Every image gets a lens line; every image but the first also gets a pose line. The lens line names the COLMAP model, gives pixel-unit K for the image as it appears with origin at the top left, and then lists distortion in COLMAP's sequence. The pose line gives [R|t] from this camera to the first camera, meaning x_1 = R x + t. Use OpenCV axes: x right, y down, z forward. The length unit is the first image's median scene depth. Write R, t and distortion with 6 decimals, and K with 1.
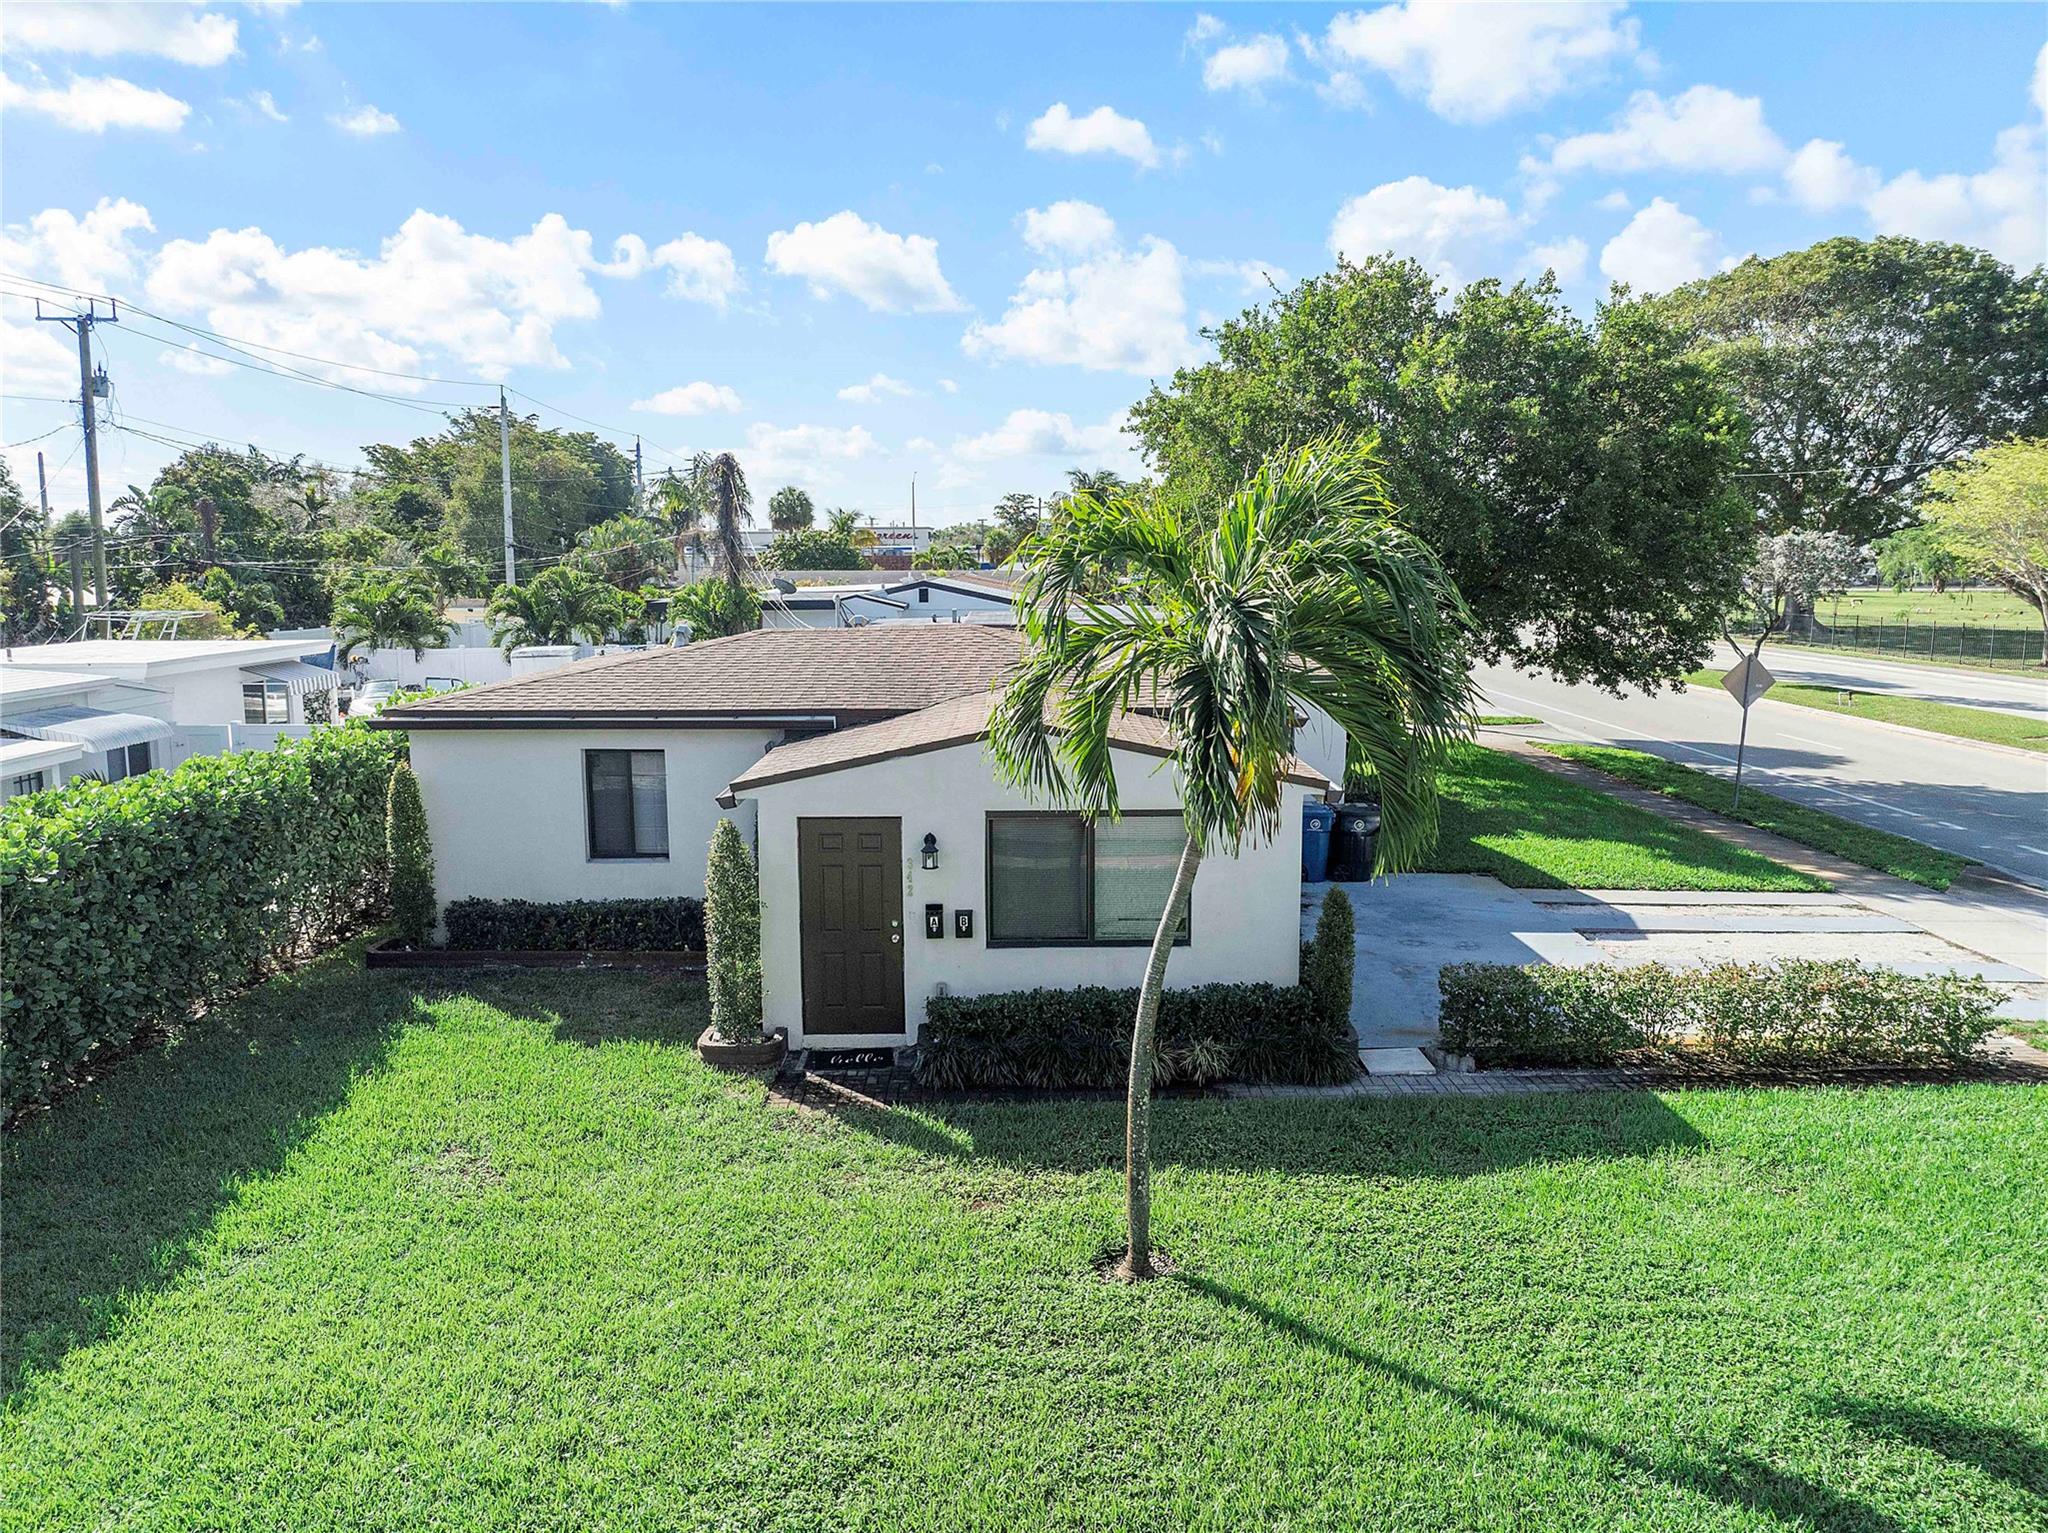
lens RADIAL K [[1435.1, 0, 1028.6], [0, 1435.1, 752.9], [0, 0, 1]] dist [-0.036088, 0.007429]
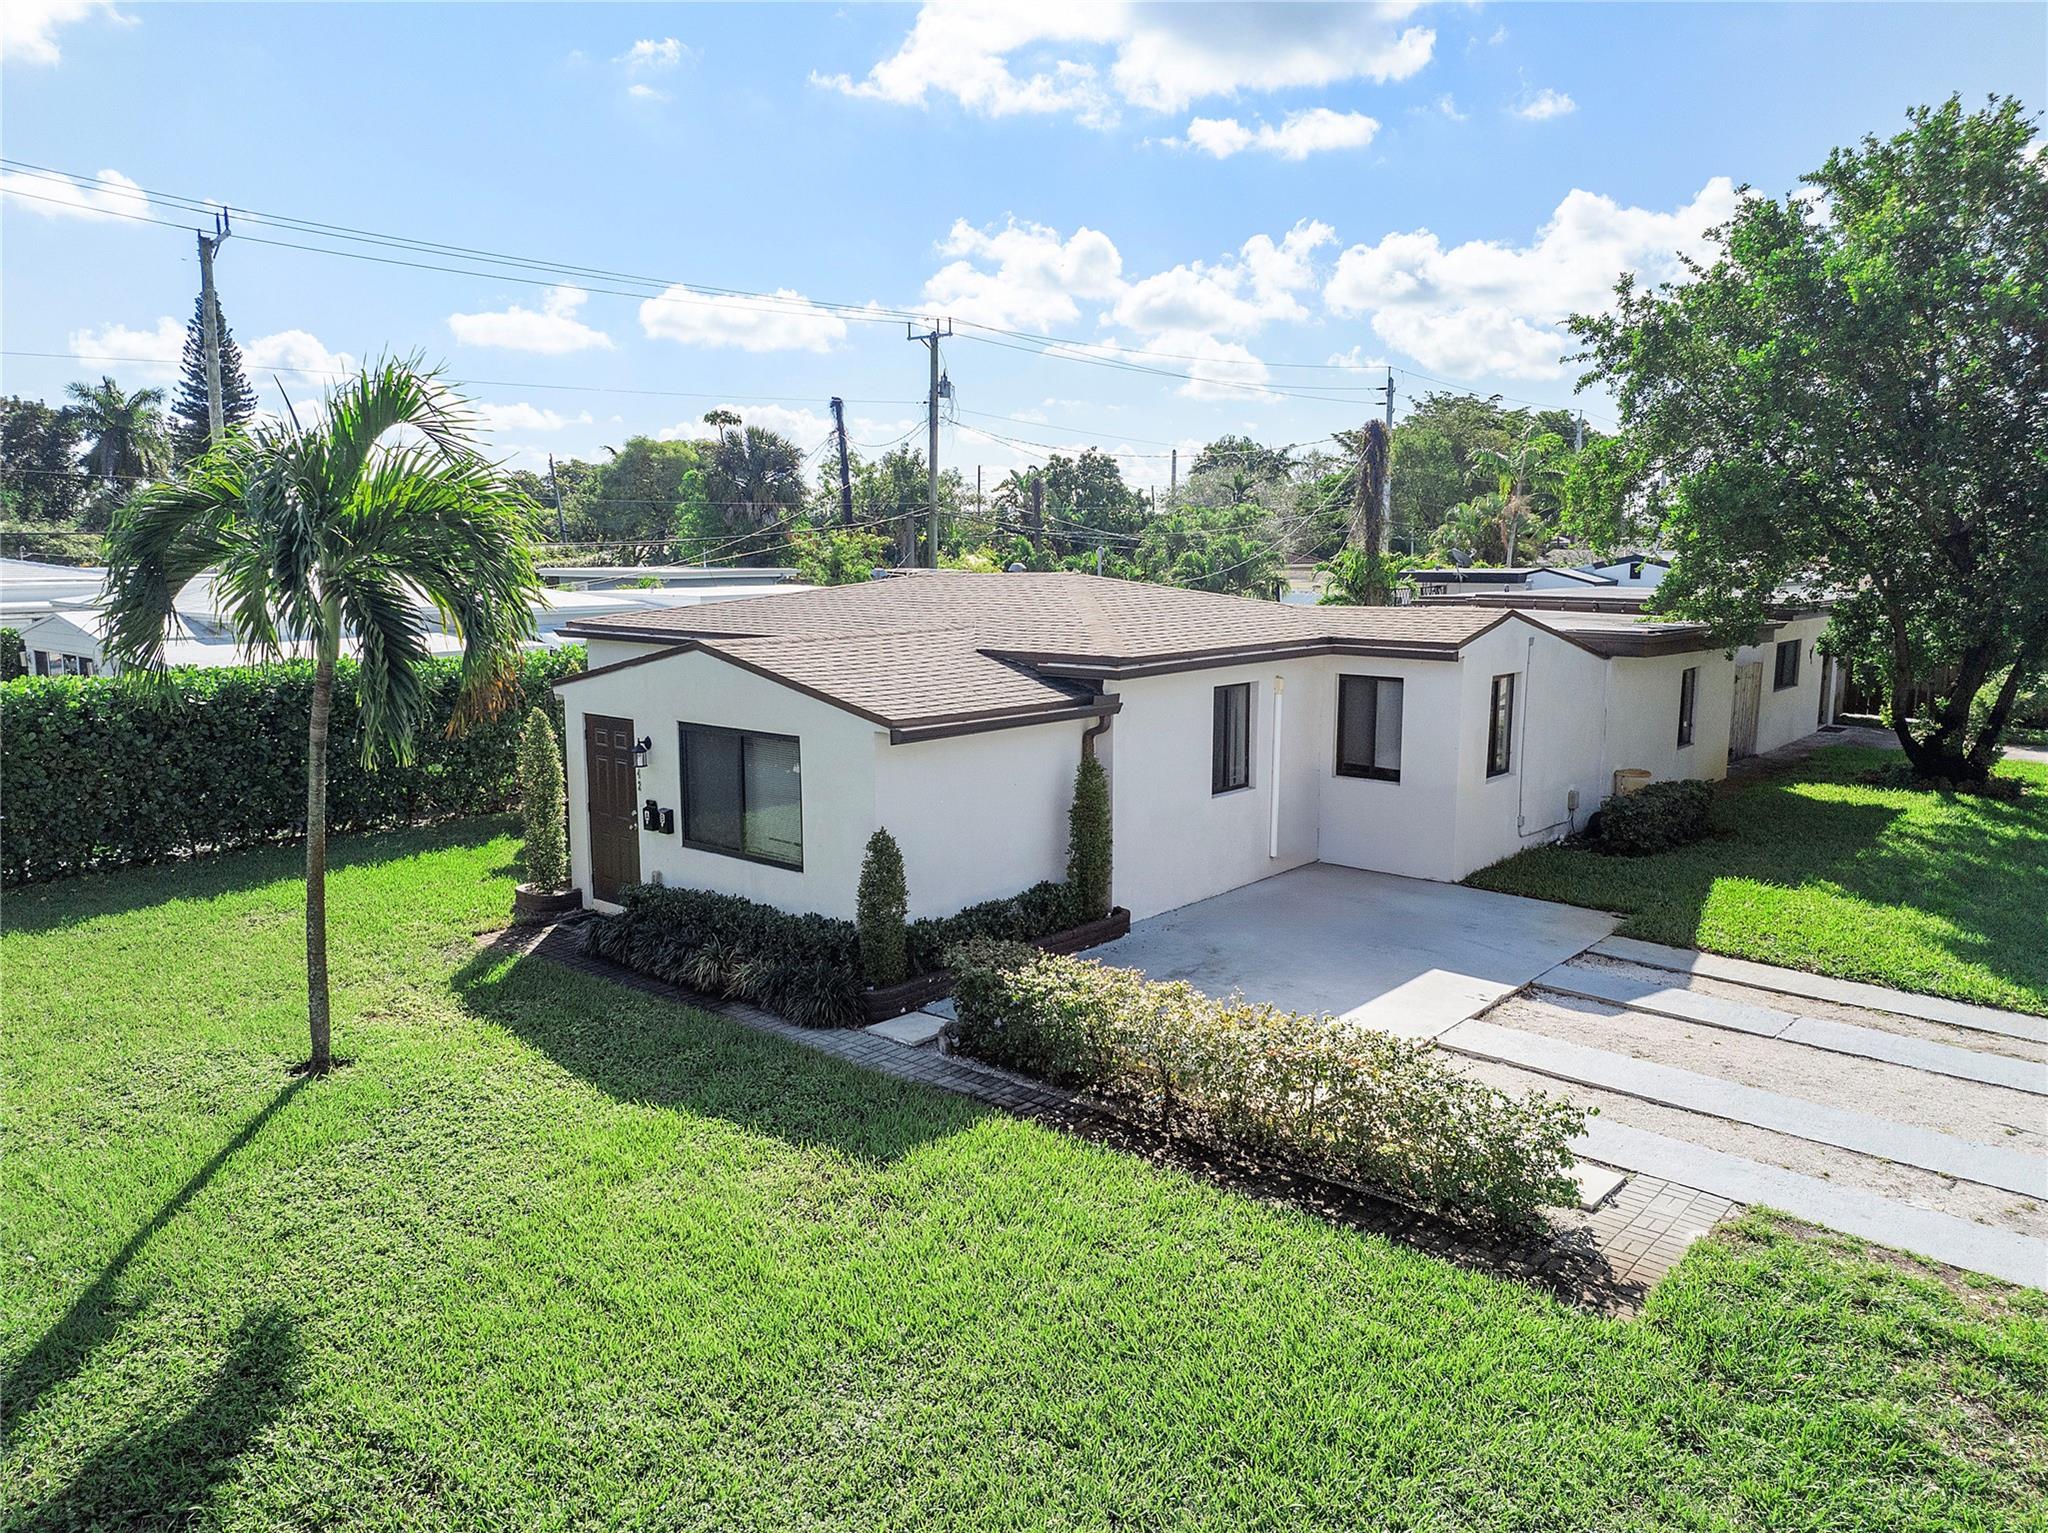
lens RADIAL K [[1435.1, 0, 1011.5], [0, 1435.1, 778.3], [0, 0, 1]] dist [-0.036088, 0.007429]
pose [[0.736718, 0.105670, -0.667893, 0.891387], [-0.085769, 0.994340, 0.062710, -0.006787], [0.670739, 0.011085, 0.741611, 0.352430]]
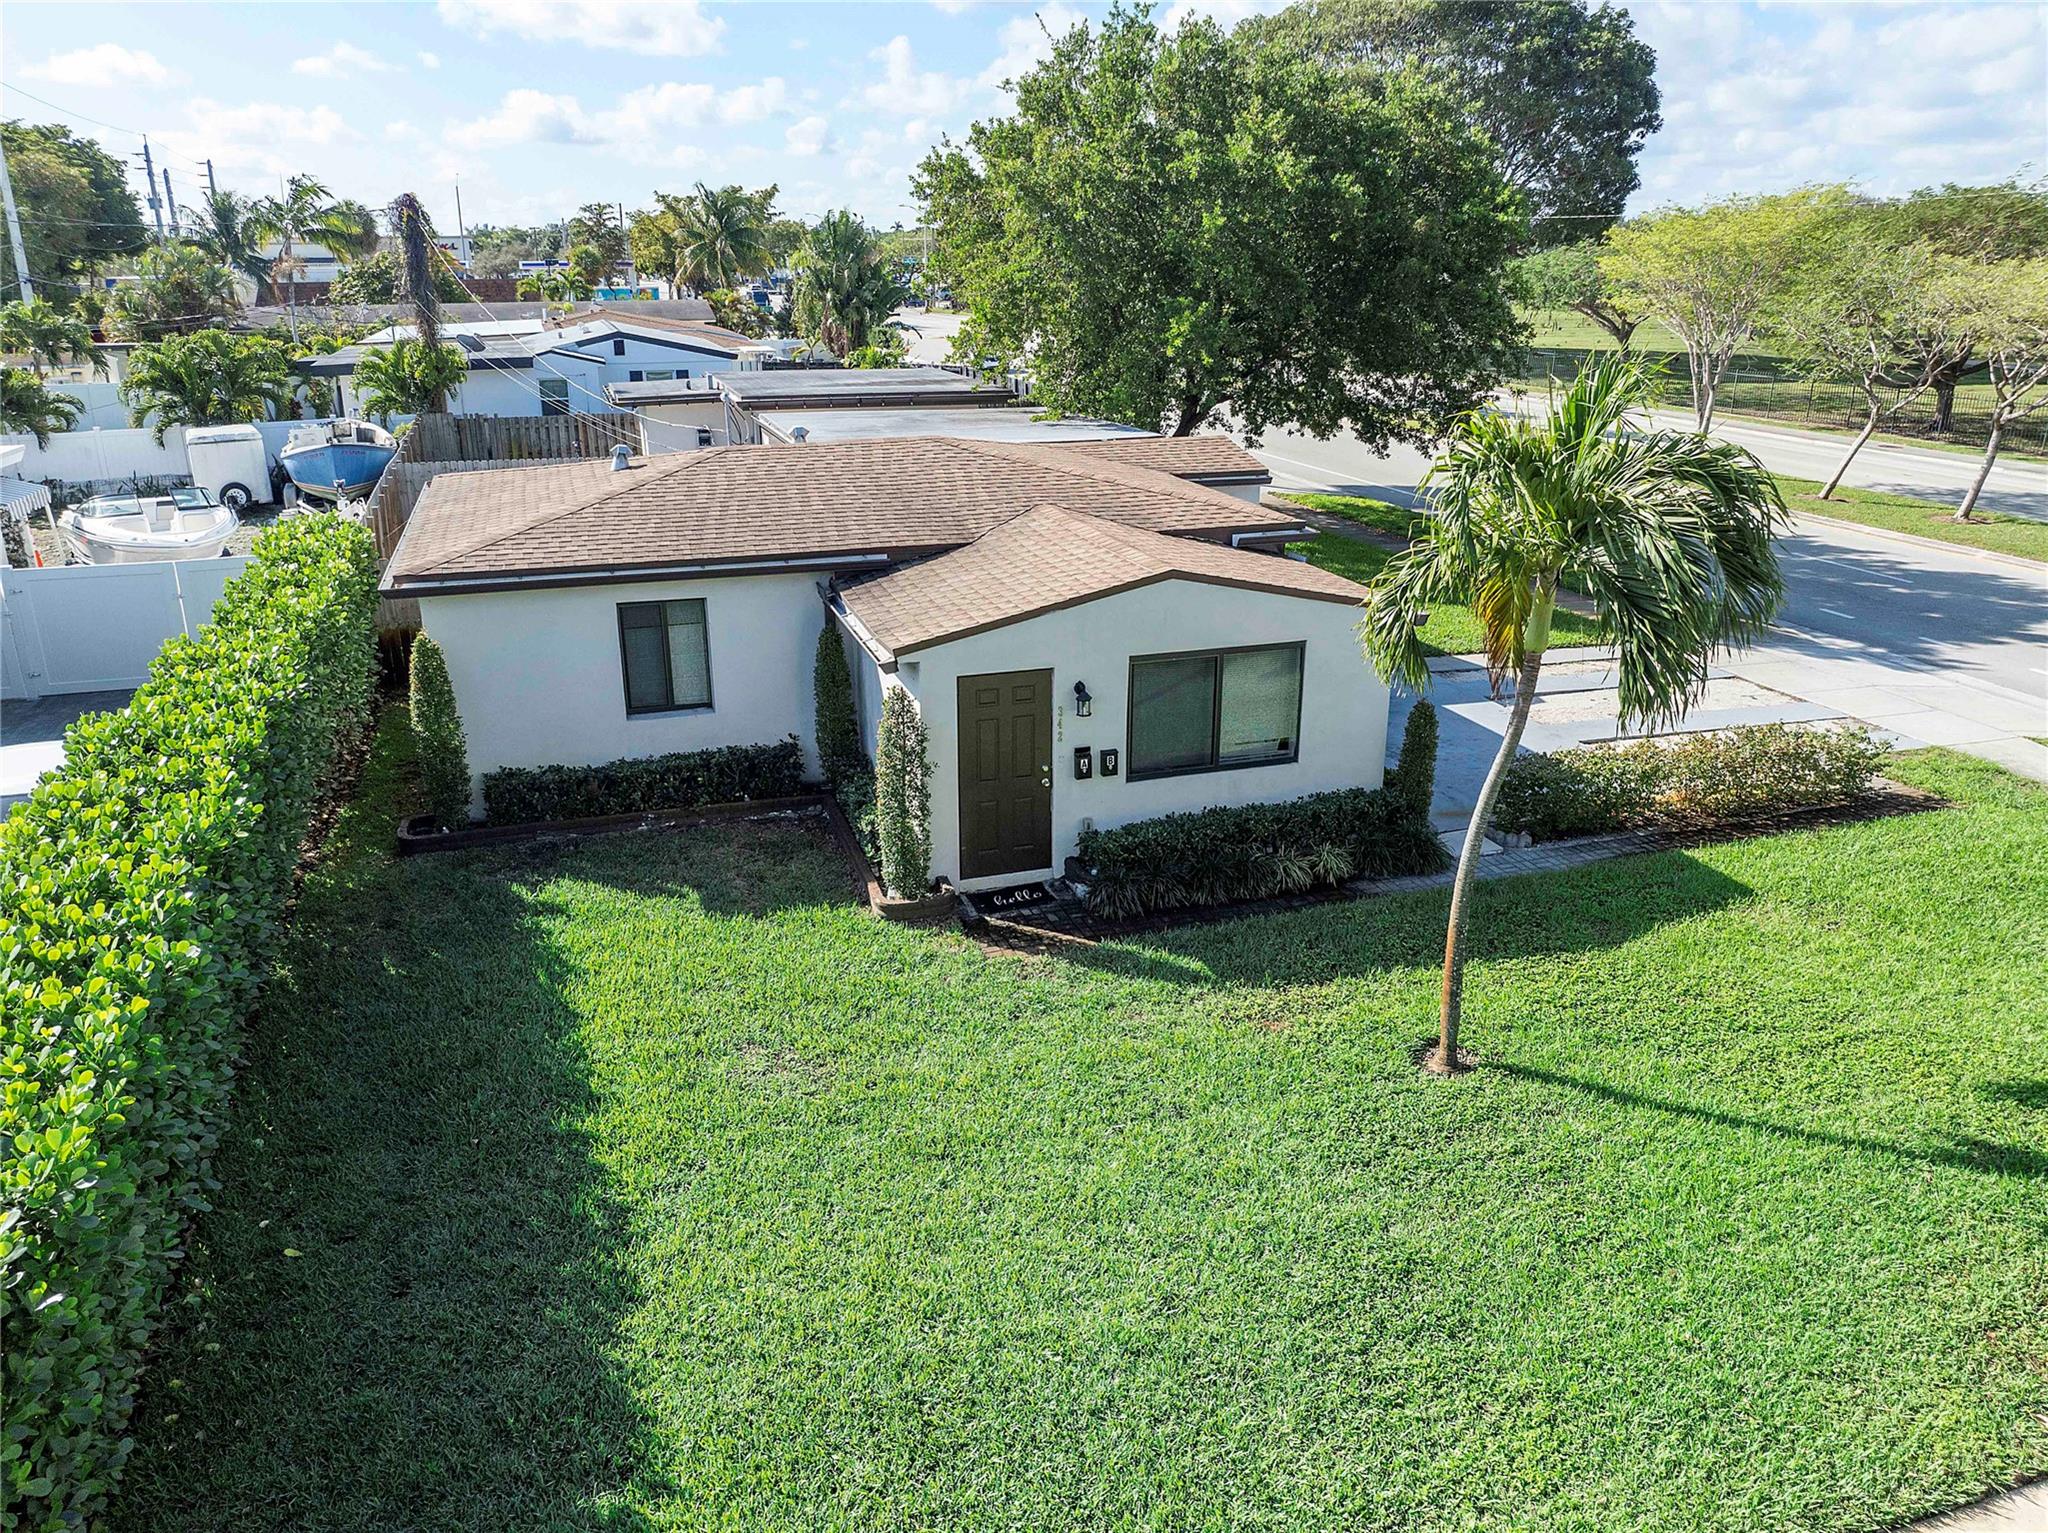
lens RADIAL K [[1435.1, 0, 1027.2], [0, 1435.1, 777.6], [0, 0, 1]] dist [-0.036088, 0.007429]
pose [[0.954652, -0.099677, 0.280543, -0.401778], [0.038590, 0.975769, 0.215372, -0.101435], [-0.295213, -0.194779, 0.935367, 0.020130]]
